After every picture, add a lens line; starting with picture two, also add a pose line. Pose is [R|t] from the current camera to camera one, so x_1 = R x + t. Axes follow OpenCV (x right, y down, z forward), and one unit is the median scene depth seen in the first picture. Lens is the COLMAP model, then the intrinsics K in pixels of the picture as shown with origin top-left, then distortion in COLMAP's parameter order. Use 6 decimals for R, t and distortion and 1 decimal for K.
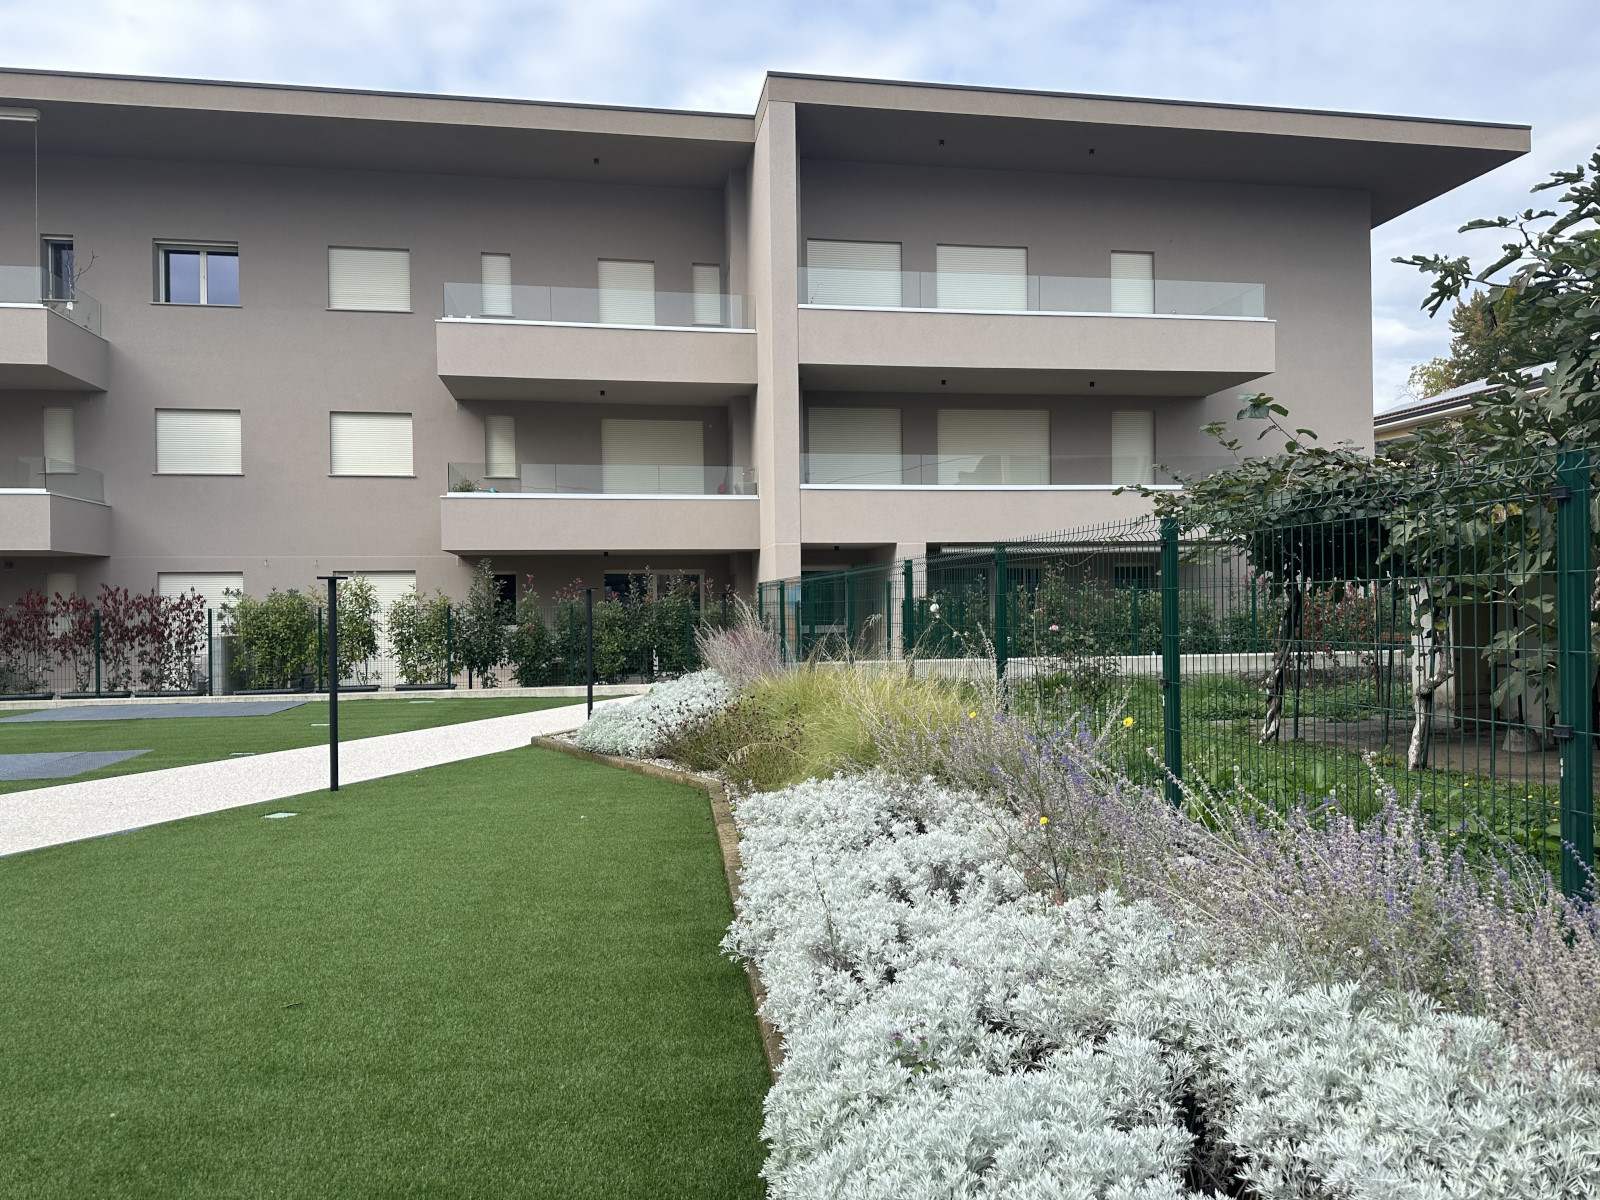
lens RADIAL K [[1144.0, 0, 800.0], [0, 1144.0, 600.0], [0, 0, 1]] dist [0.100705, -0.101297]
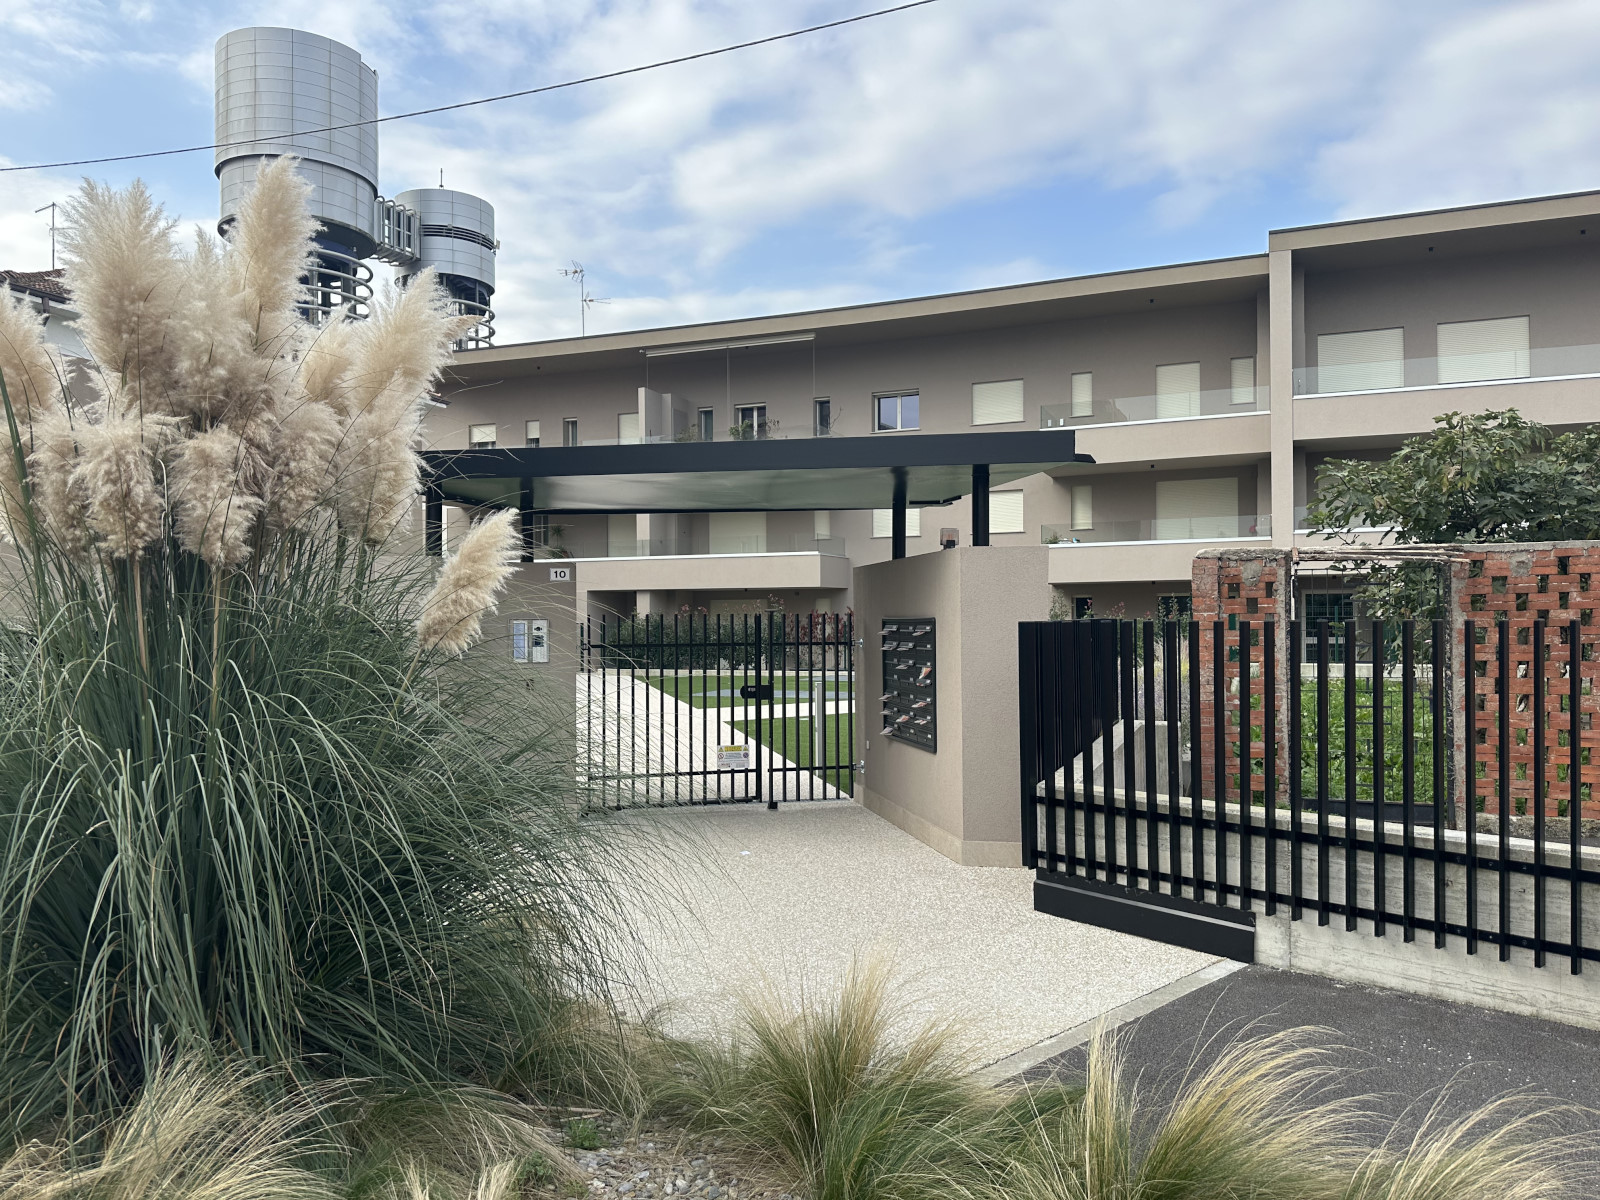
lens RADIAL K [[1144.0, 0, 800.0], [0, 1144.0, 600.0], [0, 0, 1]] dist [0.100705, -0.101297]
pose [[0.853489, -0.007678, -0.521055, 0.186249], [0.000079, 0.999893, -0.014605, 0.000639], [0.521111, 0.012424, 0.853398, -0.400303]]
